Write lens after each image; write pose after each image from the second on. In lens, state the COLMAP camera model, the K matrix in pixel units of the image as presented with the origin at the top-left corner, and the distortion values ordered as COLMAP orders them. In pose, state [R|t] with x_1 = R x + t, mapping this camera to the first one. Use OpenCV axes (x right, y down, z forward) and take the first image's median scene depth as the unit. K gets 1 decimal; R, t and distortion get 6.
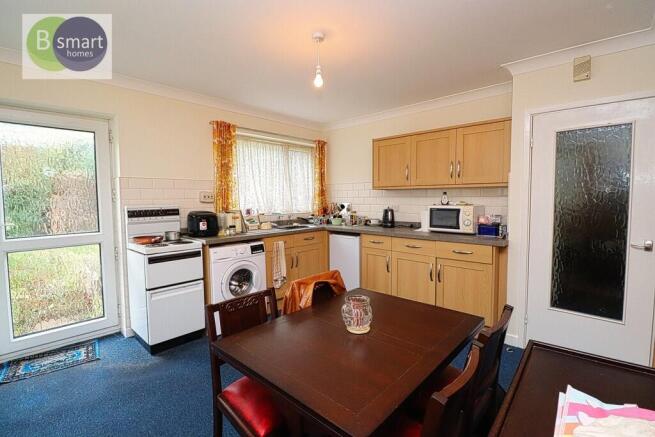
lens RADIAL K [[305.1, 0, 330.8], [0, 305.1, 217.4], [0, 0, 1]] dist [0.000756, -0.000136]
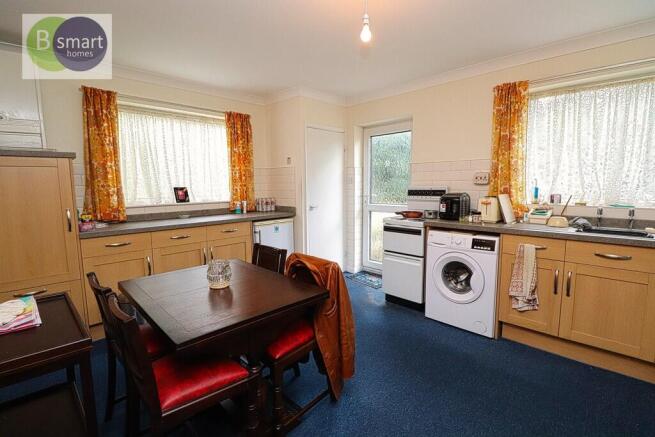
lens RADIAL K [[305.1, 0, 330.8], [0, 305.1, 217.4], [0, 0, 1]] dist [0.000756, -0.000136]
pose [[-0.042817, 0.119945, -0.991857, 0.597536], [-0.058228, 0.990780, 0.122328, -0.042640], [0.997385, 0.062992, -0.035438, 0.698475]]
